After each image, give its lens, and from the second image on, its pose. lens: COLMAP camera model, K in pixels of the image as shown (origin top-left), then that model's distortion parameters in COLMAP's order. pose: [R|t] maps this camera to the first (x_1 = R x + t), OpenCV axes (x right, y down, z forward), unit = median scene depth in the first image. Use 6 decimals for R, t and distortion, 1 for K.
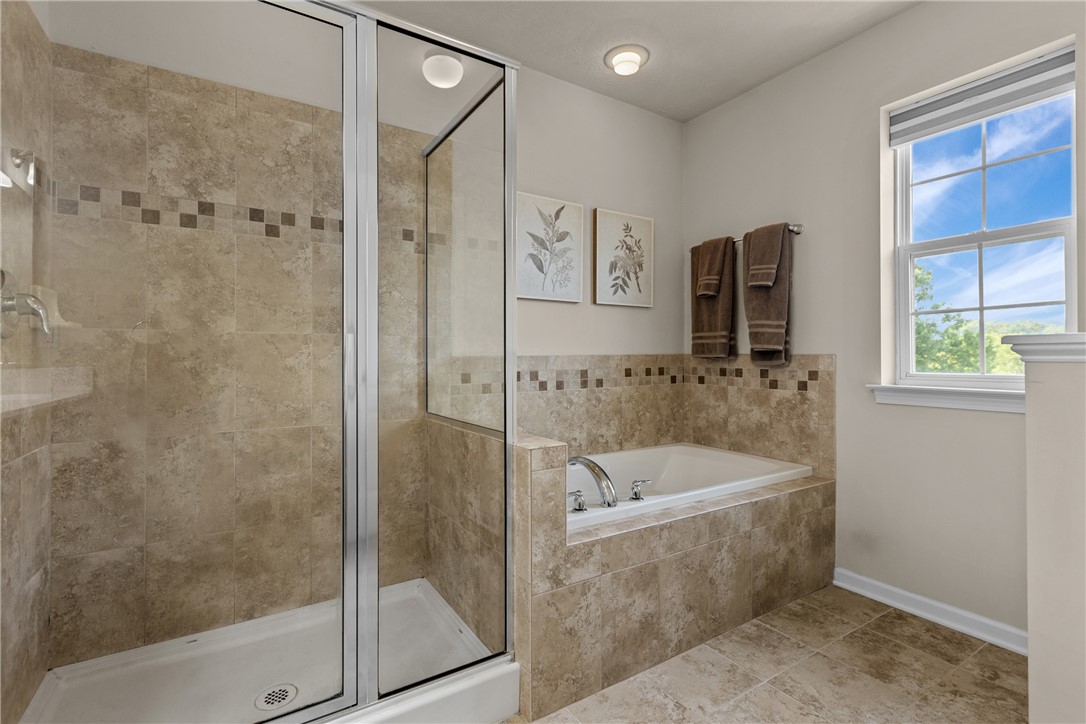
lens RADIAL K [[486.6, 0, 547.5], [0, 486.6, 359.0], [0, 0, 1]] dist [0.001084, -0.001298]
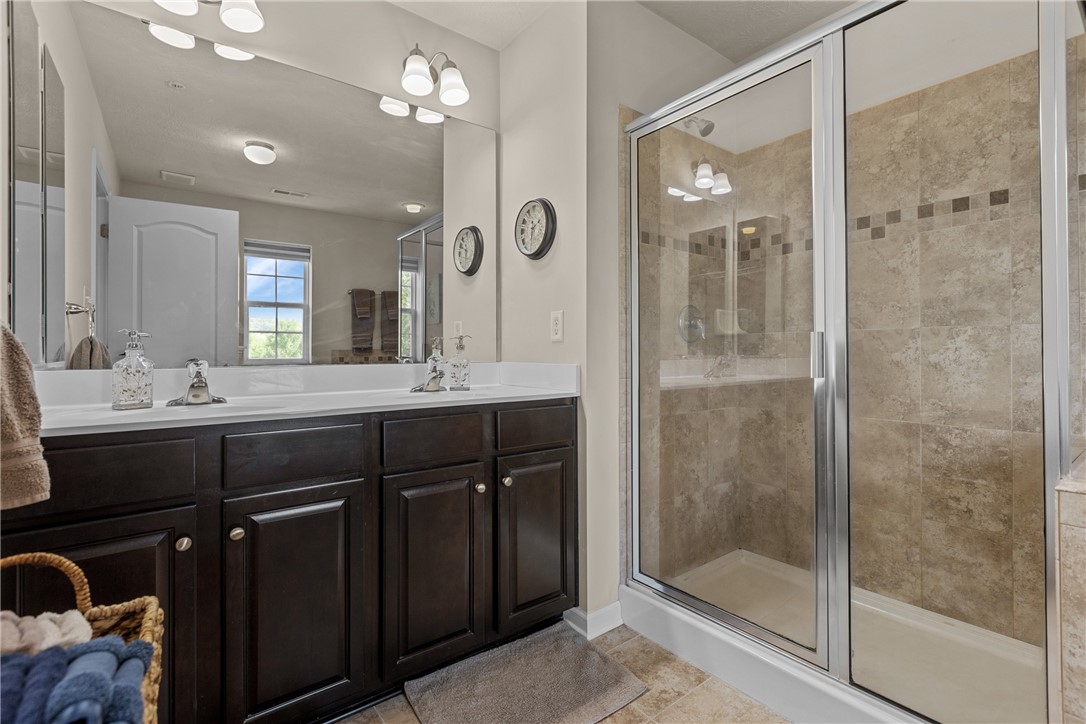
lens RADIAL K [[486.6, 0, 550.2], [0, 486.6, 354.4], [0, 0, 1]] dist [0.001084, -0.001298]
pose [[0.115356, 0.005835, -0.993307, 0.402007], [0.003661, 0.999973, 0.006299, -0.007942], [0.993317, -0.004363, 0.115332, 0.165300]]
